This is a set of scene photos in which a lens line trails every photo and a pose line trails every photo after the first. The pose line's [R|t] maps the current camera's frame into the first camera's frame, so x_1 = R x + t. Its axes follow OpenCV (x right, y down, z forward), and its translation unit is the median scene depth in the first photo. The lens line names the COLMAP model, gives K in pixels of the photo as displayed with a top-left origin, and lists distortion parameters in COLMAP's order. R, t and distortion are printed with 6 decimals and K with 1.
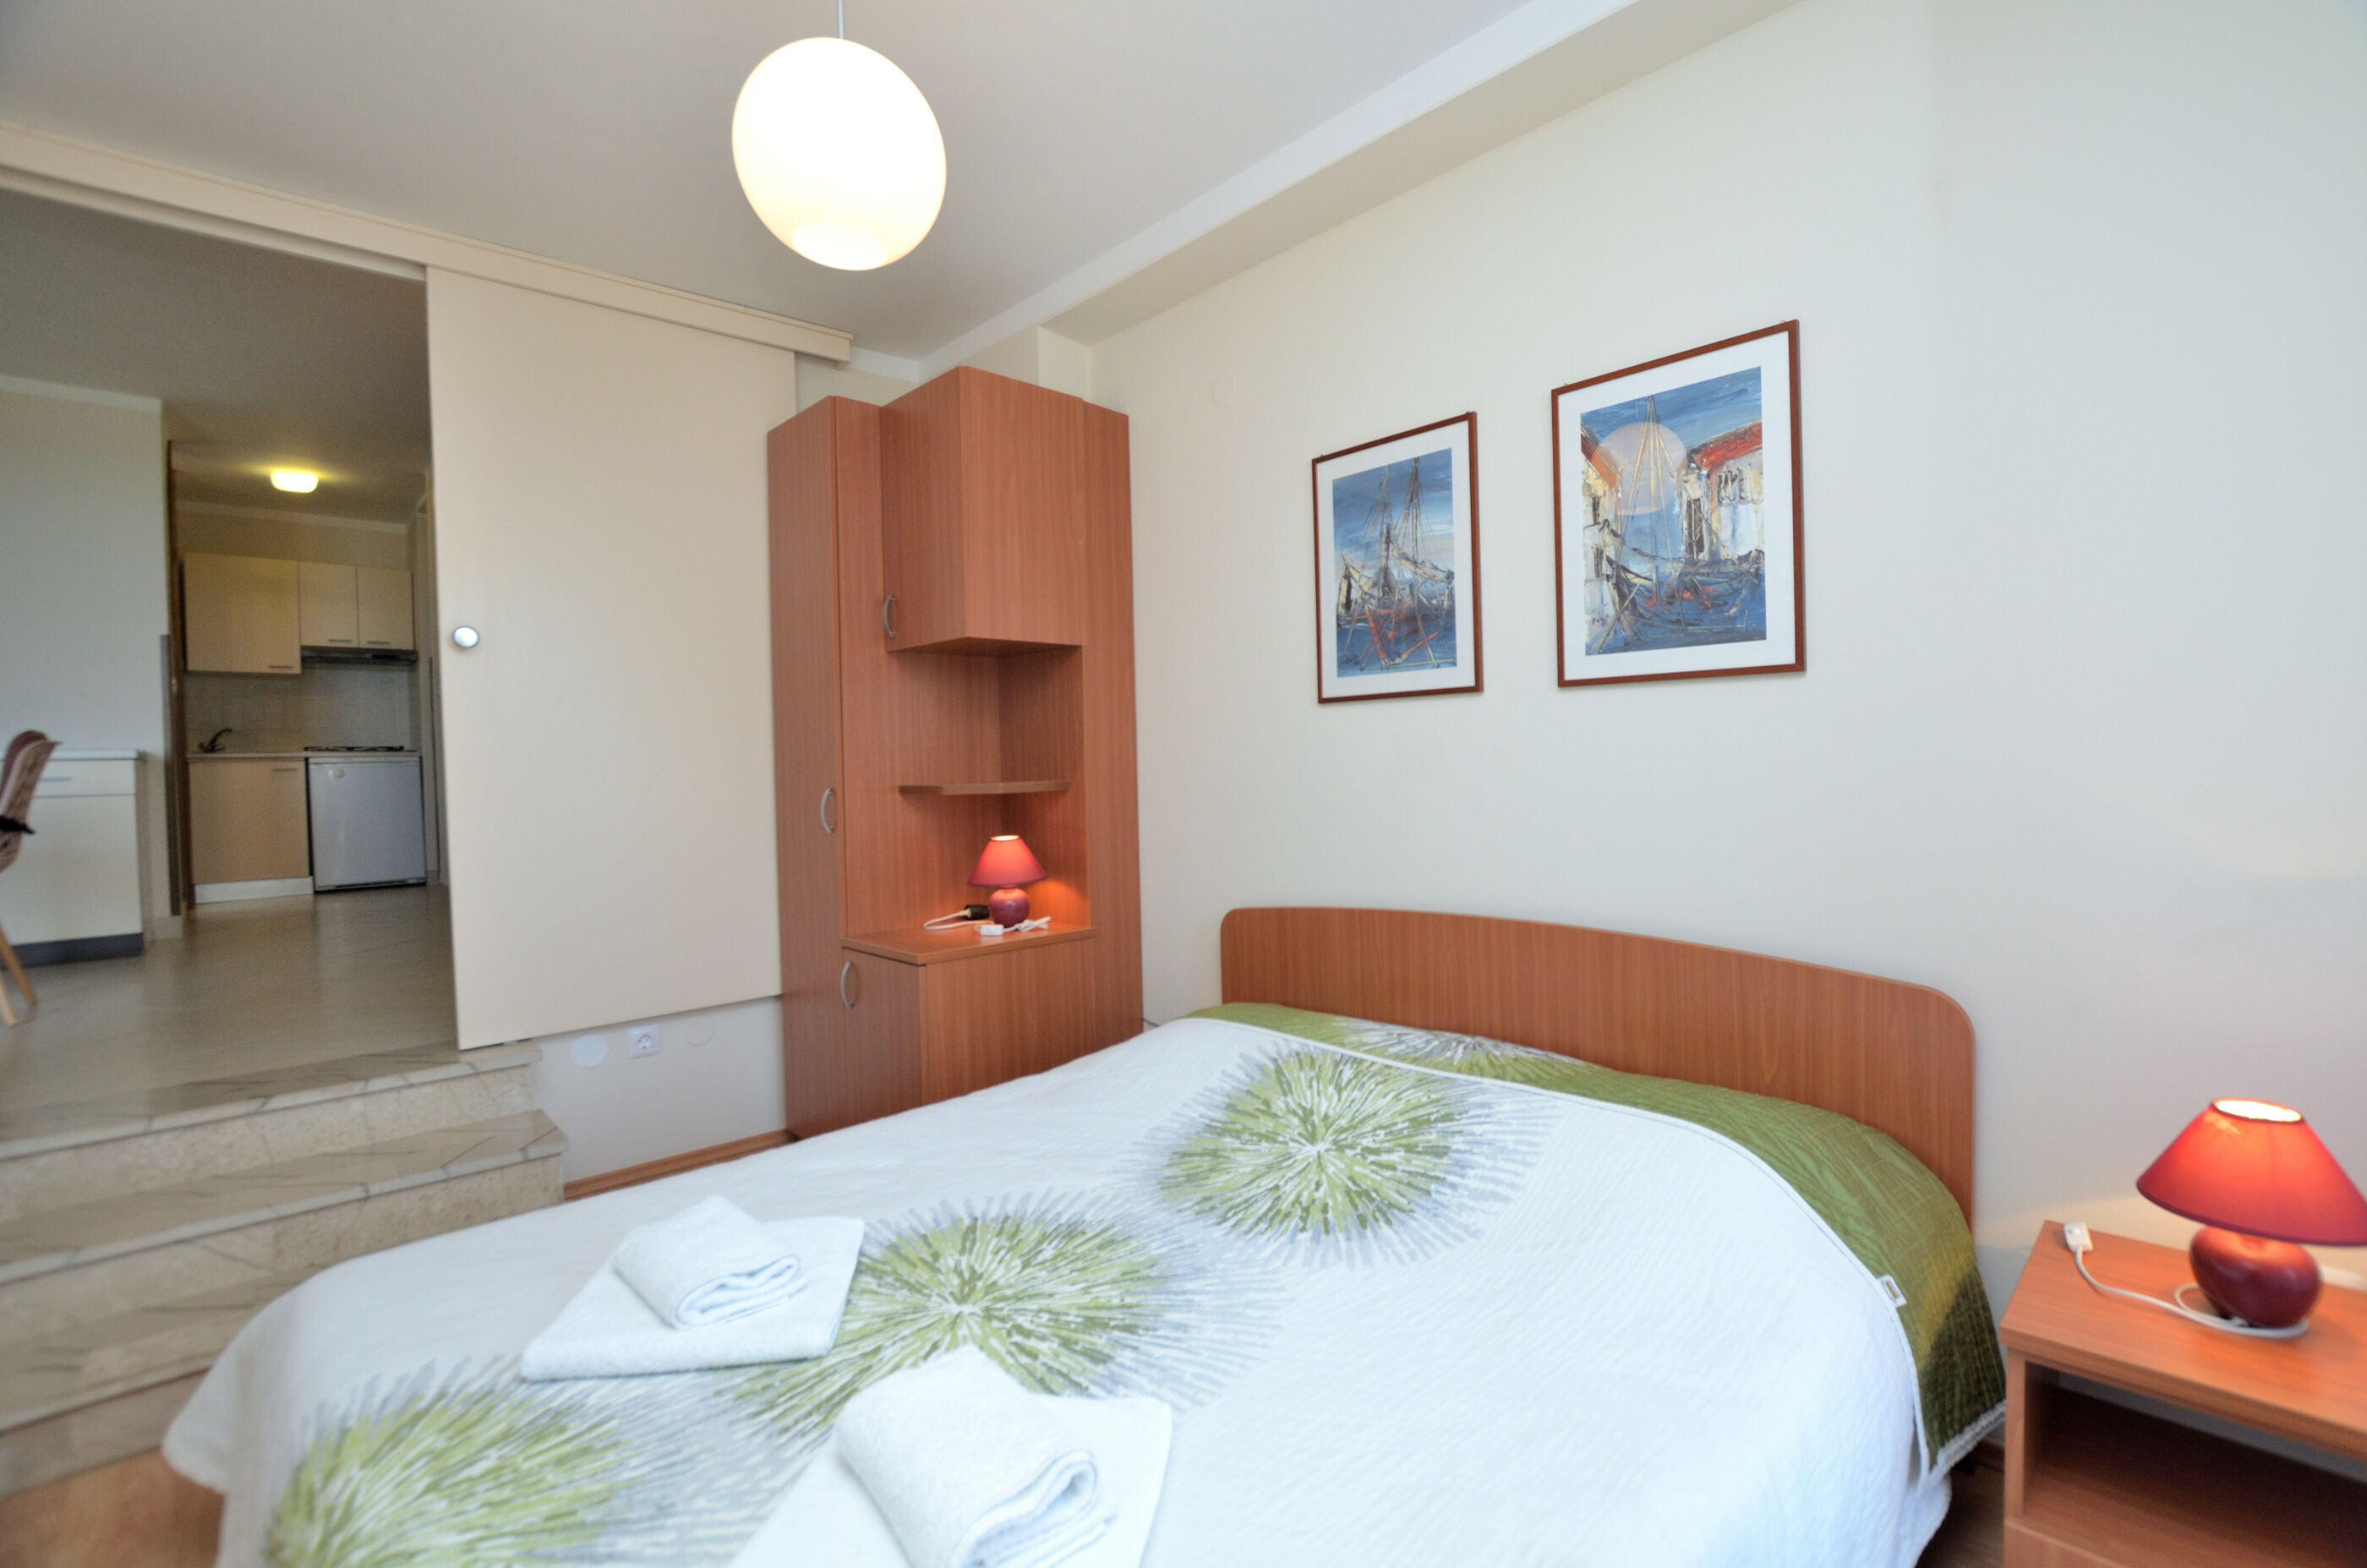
lens RADIAL K [[1032.6, 0, 1200.7], [0, 1032.6, 778.7], [0, 0, 1]] dist [-0.030458, 0.002730]
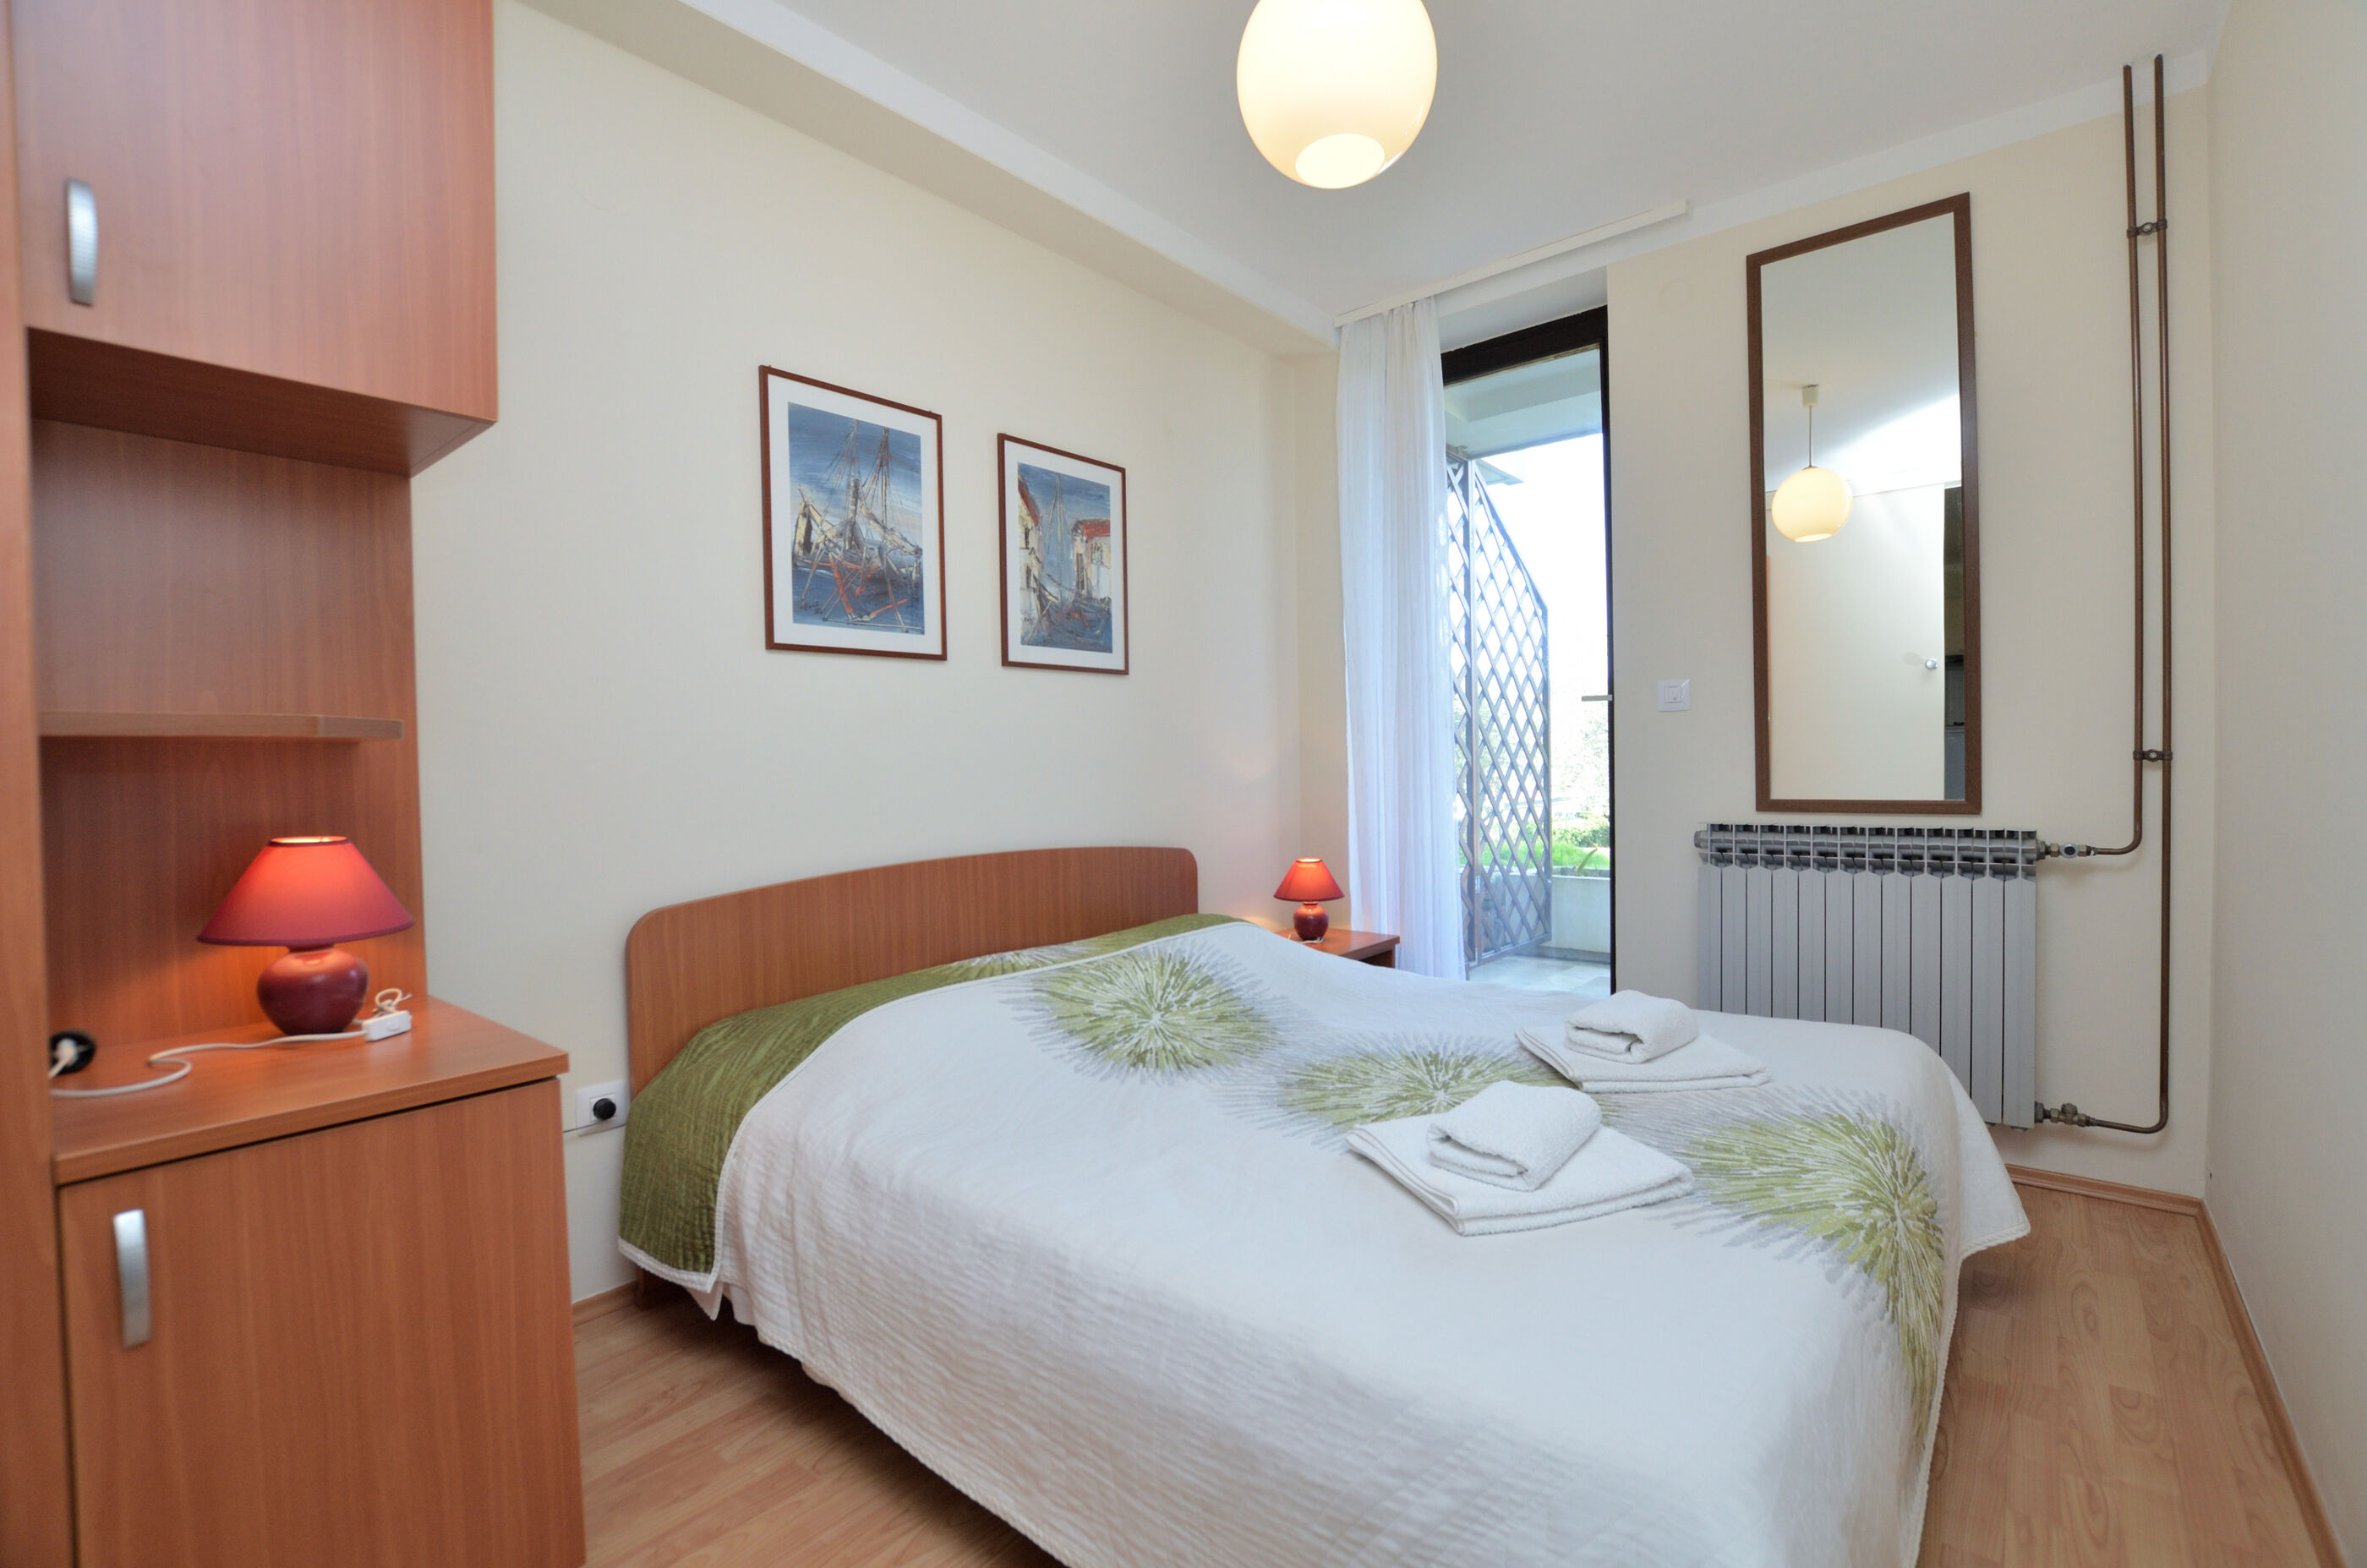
lens RADIAL K [[1032.6, 0, 1204.4], [0, 1032.6, 781.9], [0, 0, 1]] dist [-0.030458, 0.002730]
pose [[-0.108817, 0.002201, 0.994059, -0.891962], [0.038141, 0.999270, 0.001962, 0.058325], [-0.993330, 0.038128, -0.108821, 0.841139]]
